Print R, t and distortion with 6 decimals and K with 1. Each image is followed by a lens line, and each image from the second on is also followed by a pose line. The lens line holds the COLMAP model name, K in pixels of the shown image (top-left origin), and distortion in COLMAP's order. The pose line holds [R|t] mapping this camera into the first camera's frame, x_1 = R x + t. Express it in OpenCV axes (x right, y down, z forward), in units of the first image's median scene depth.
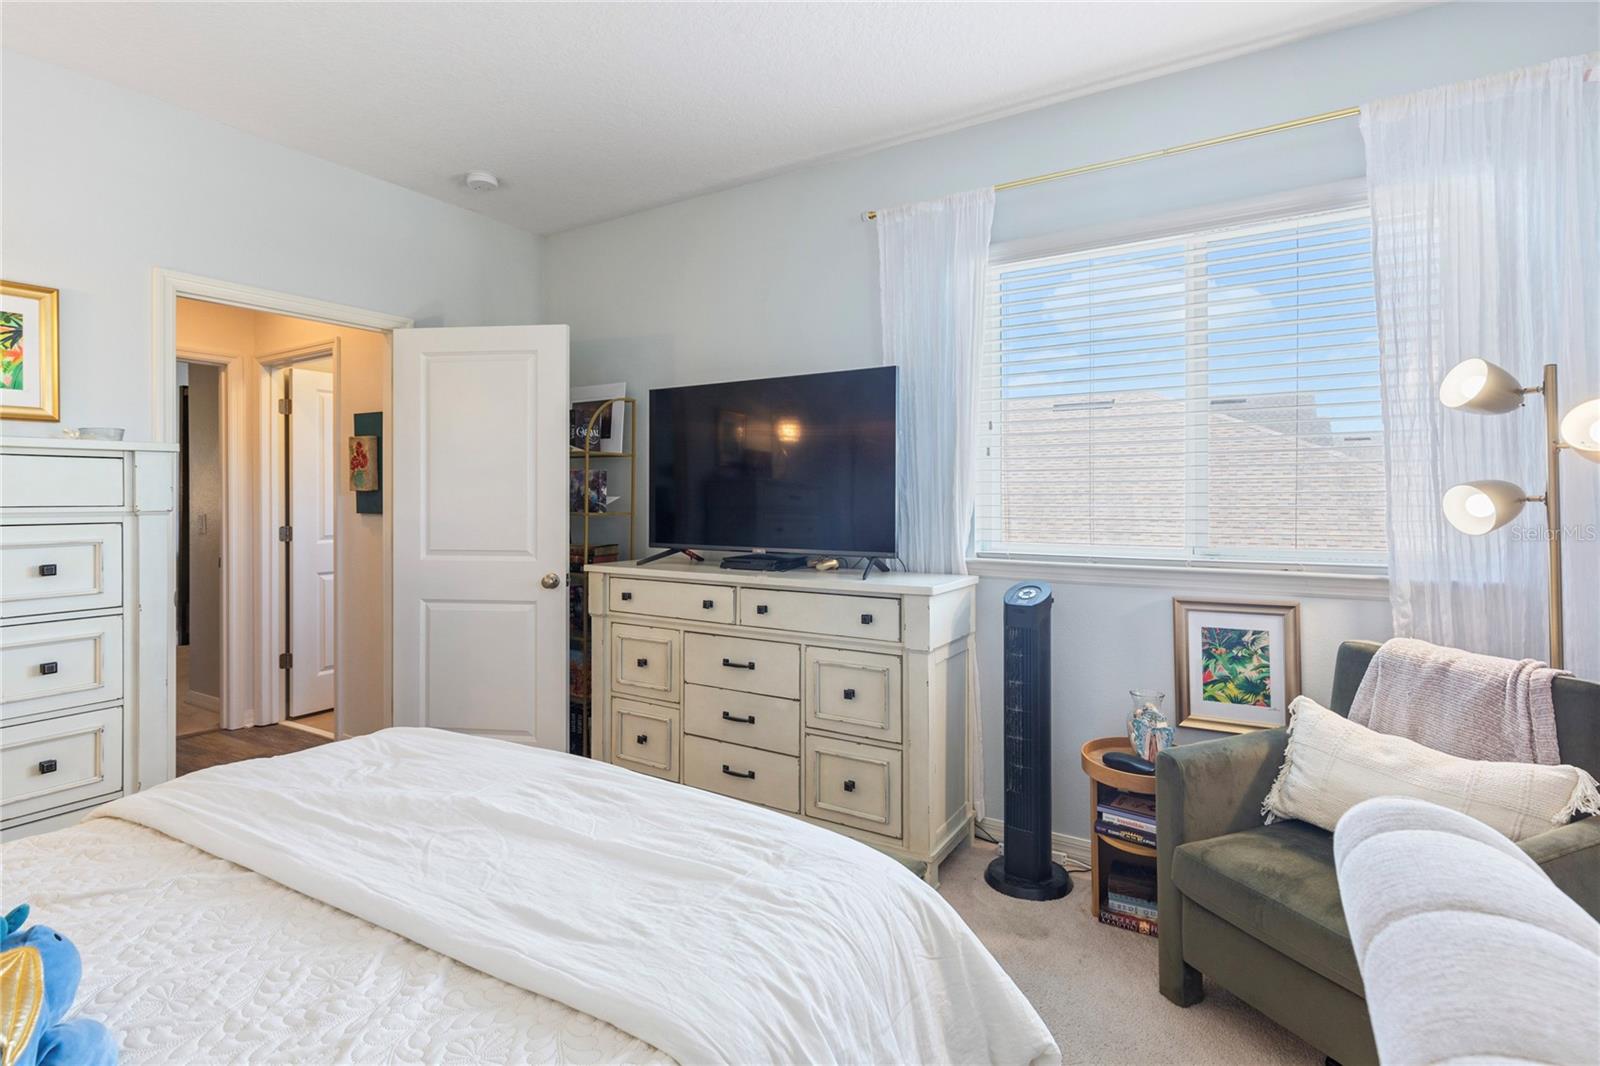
lens RADIAL K [[762.8, 0, 806.5], [0, 762.8, 498.6], [0, 0, 1]] dist [0.007864, -0.000324]
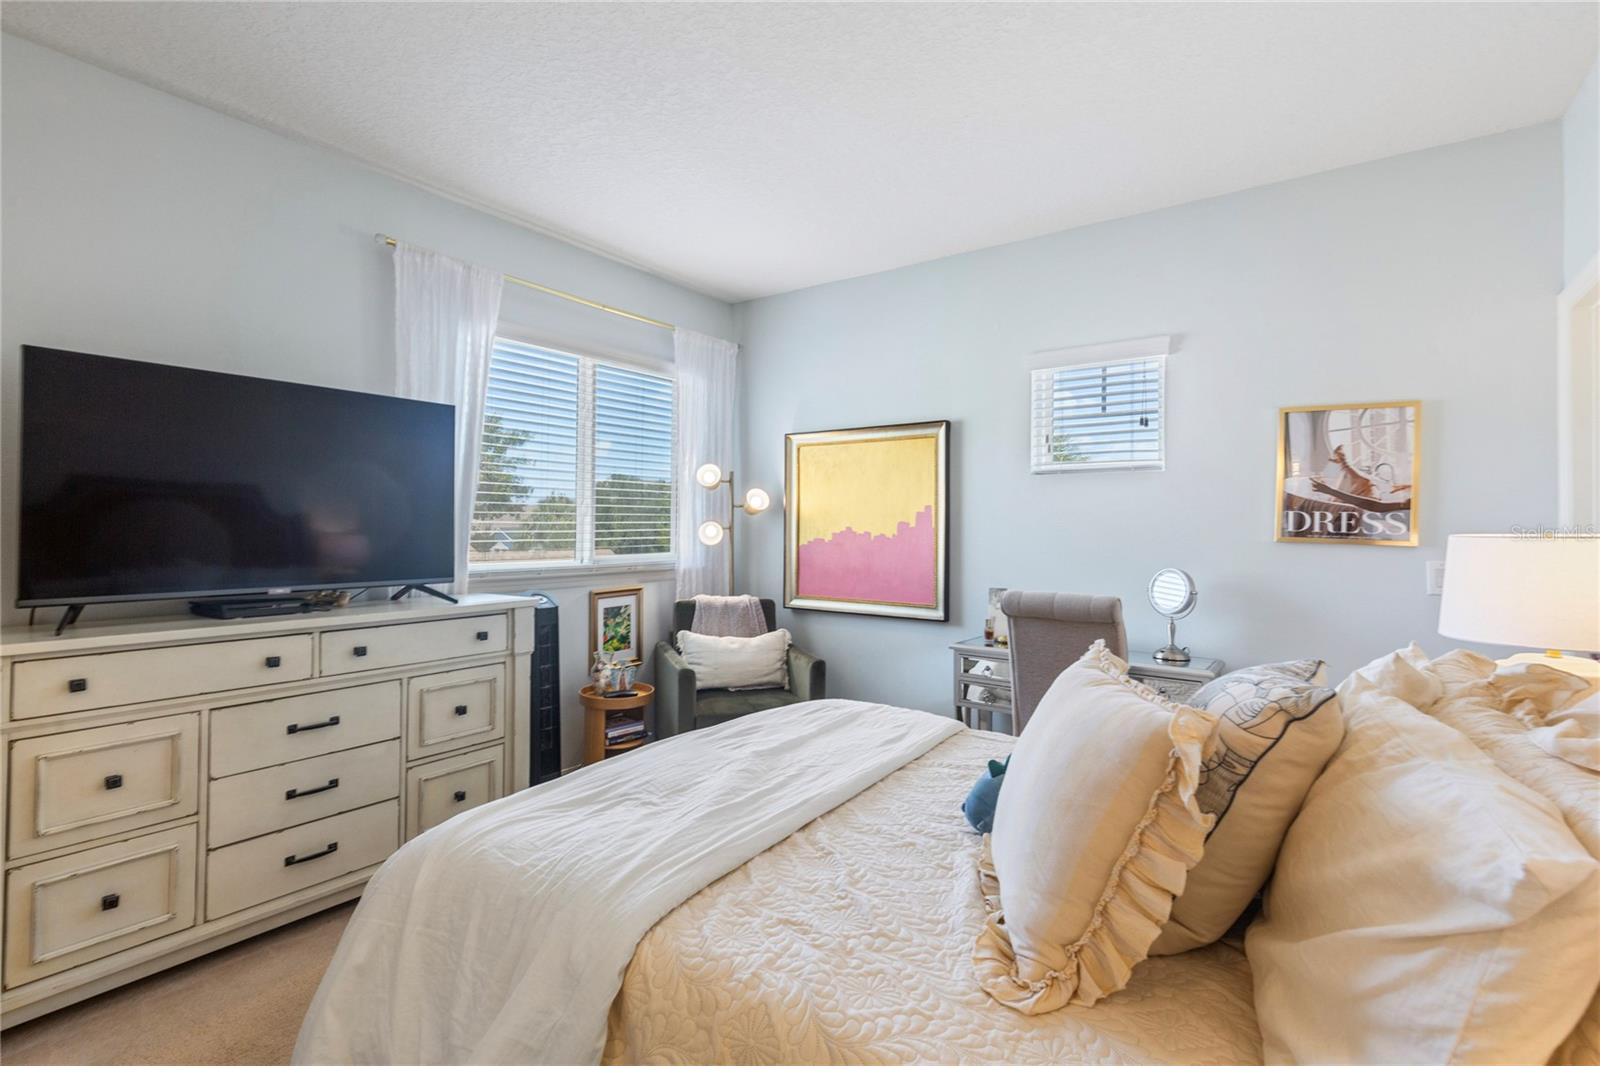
lens RADIAL K [[732.6, 0, 798.7], [0, 732.6, 523.7], [0, 0, 1]] dist [0.010563, -0.001471]
pose [[0.094025, 0.004590, 0.995559, -0.969601], [-0.003030, 0.999986, -0.004324, -0.002674], [-0.995565, -0.002610, 0.094038, 0.452163]]
